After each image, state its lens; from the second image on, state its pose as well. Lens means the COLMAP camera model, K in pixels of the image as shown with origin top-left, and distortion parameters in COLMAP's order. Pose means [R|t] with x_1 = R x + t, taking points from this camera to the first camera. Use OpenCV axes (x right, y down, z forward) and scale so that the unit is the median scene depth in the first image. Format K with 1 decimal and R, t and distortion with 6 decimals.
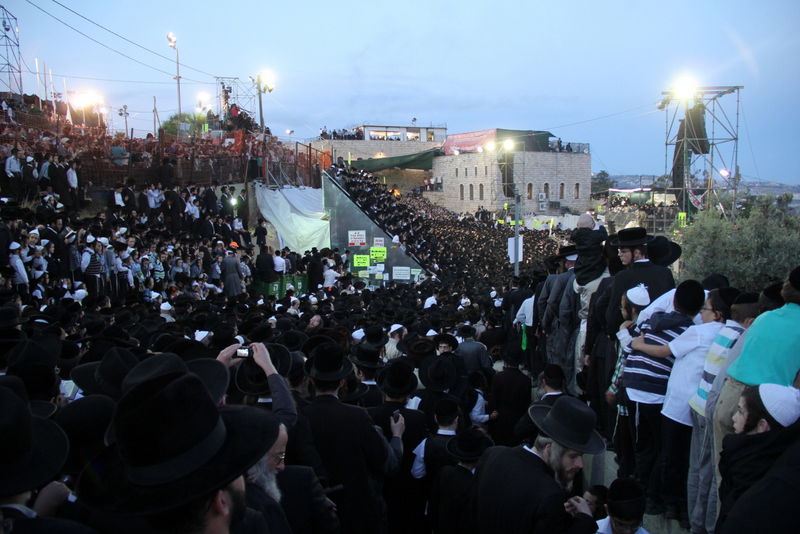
lens RADIAL K [[676.8, 0, 400.6], [0, 676.8, 269.5], [0, 0, 1]] dist [-0.145372, 0.019804]
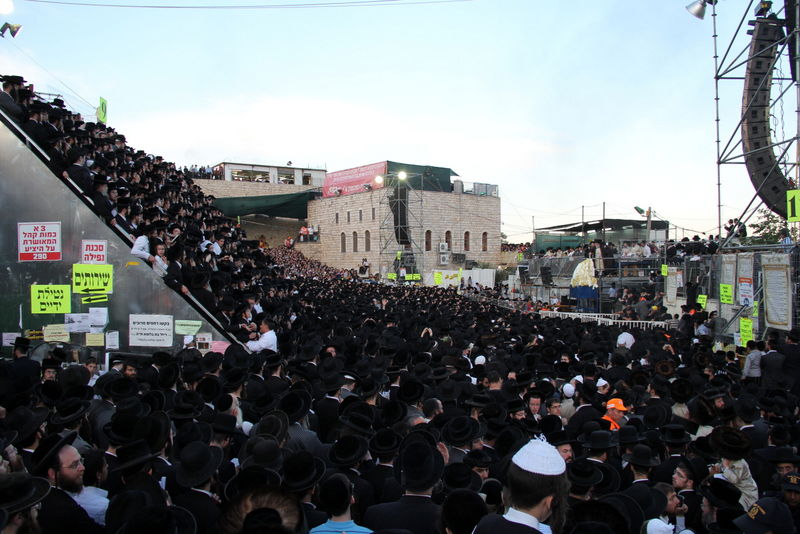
lens RADIAL K [[676.8, 0, 401.0], [0, 676.8, 267.6], [0, 0, 1]] dist [-0.145372, 0.019804]
pose [[0.986758, 0.004032, 0.162148, 0.031186], [0.014273, 0.993654, -0.111568, 0.005253], [-0.161569, 0.112405, 0.980439, 0.227048]]
